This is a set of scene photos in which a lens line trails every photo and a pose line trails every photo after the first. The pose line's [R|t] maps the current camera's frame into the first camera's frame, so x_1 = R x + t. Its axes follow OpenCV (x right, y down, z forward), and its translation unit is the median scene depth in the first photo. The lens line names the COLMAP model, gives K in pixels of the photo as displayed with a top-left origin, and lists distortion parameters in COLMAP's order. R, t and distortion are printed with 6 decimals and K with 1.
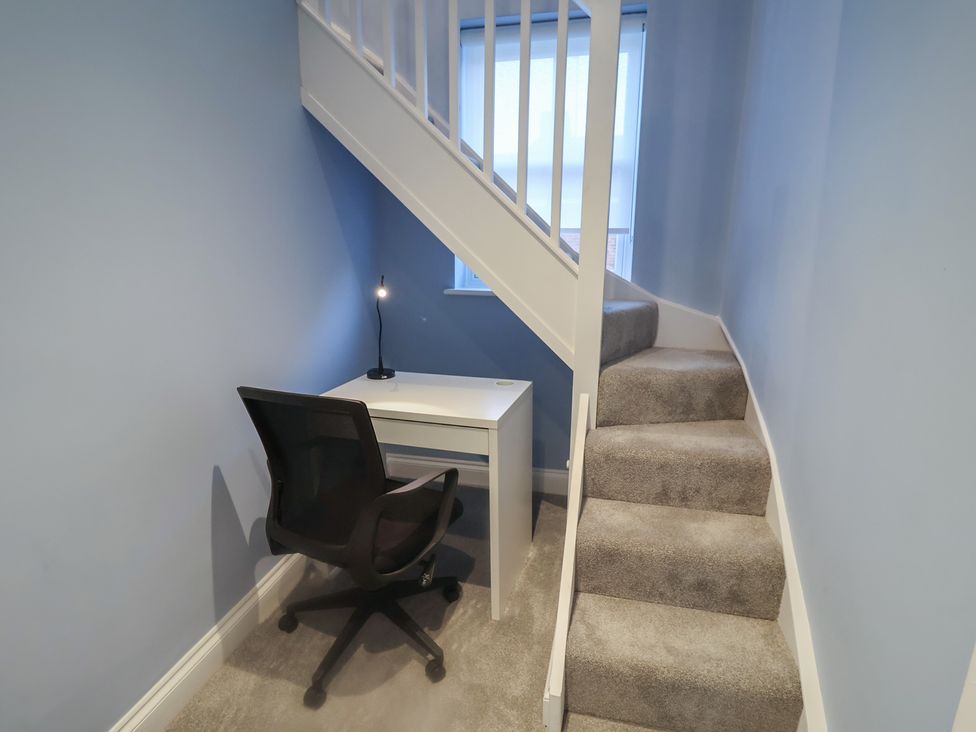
lens RADIAL K [[514.0, 0, 511.9], [0, 514.0, 358.0], [0, 0, 1]] dist [0.001025, -0.013897]
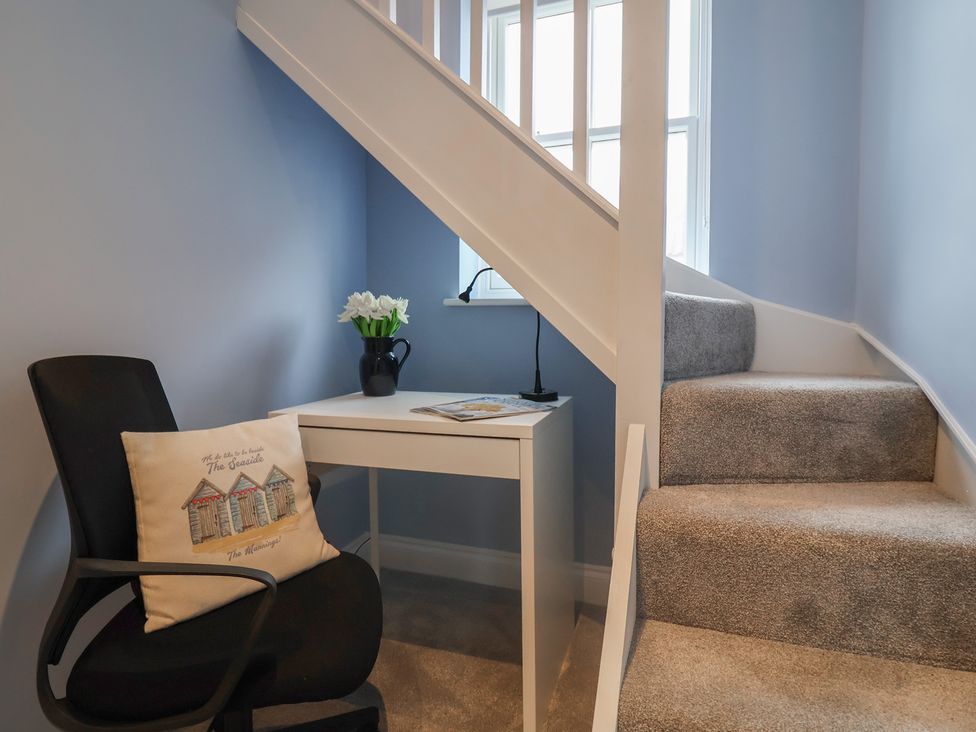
lens RADIAL K [[514.0, 0, 511.9], [0, 514.0, 358.0], [0, 0, 1]] dist [0.001025, -0.013897]
pose [[0.991459, -0.005962, -0.130283, 0.078217], [-0.017031, 0.984482, -0.174656, 0.099070], [0.129302, 0.175383, 0.975972, 0.407879]]
